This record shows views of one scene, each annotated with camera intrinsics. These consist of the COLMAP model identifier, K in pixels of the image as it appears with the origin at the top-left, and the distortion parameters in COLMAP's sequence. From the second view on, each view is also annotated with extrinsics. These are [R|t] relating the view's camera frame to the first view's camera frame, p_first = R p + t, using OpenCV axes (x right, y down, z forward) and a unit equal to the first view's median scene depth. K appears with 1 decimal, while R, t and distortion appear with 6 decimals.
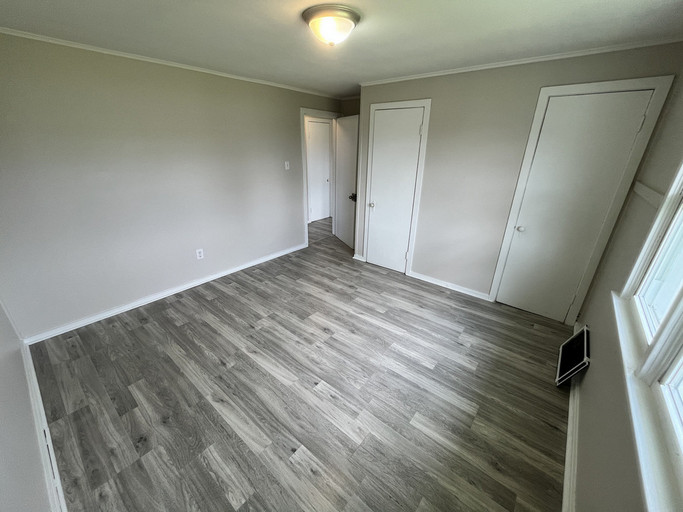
lens RADIAL K [[275.5, 0, 342.4], [0, 275.5, 253.8], [0, 0, 1]] dist [0.007228, -0.000178]
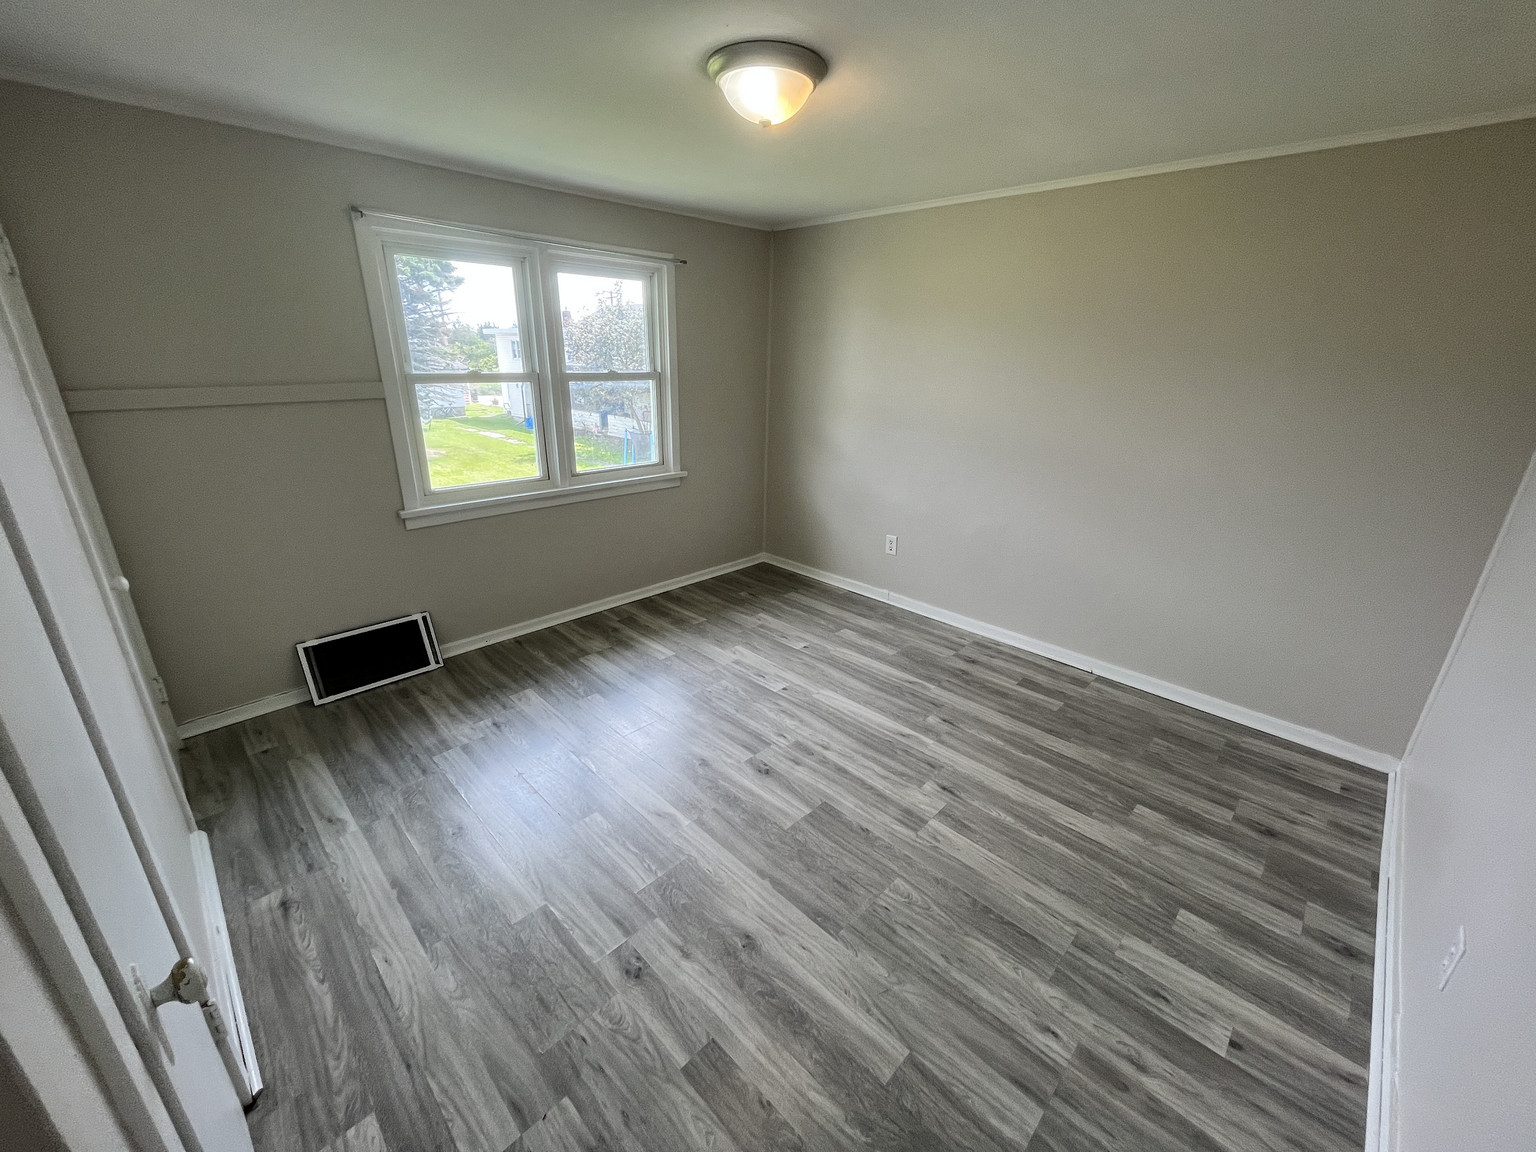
lens RADIAL K [[619.5, 0, 770.0], [0, 619.5, 571.0], [0, 0, 1]] dist [0.007228, -0.000178]
pose [[-0.995435, -0.061894, 0.072657, -0.118983], [0.002128, 0.746660, 0.665203, -0.590879], [-0.095422, 0.662320, -0.743119, 1.527020]]
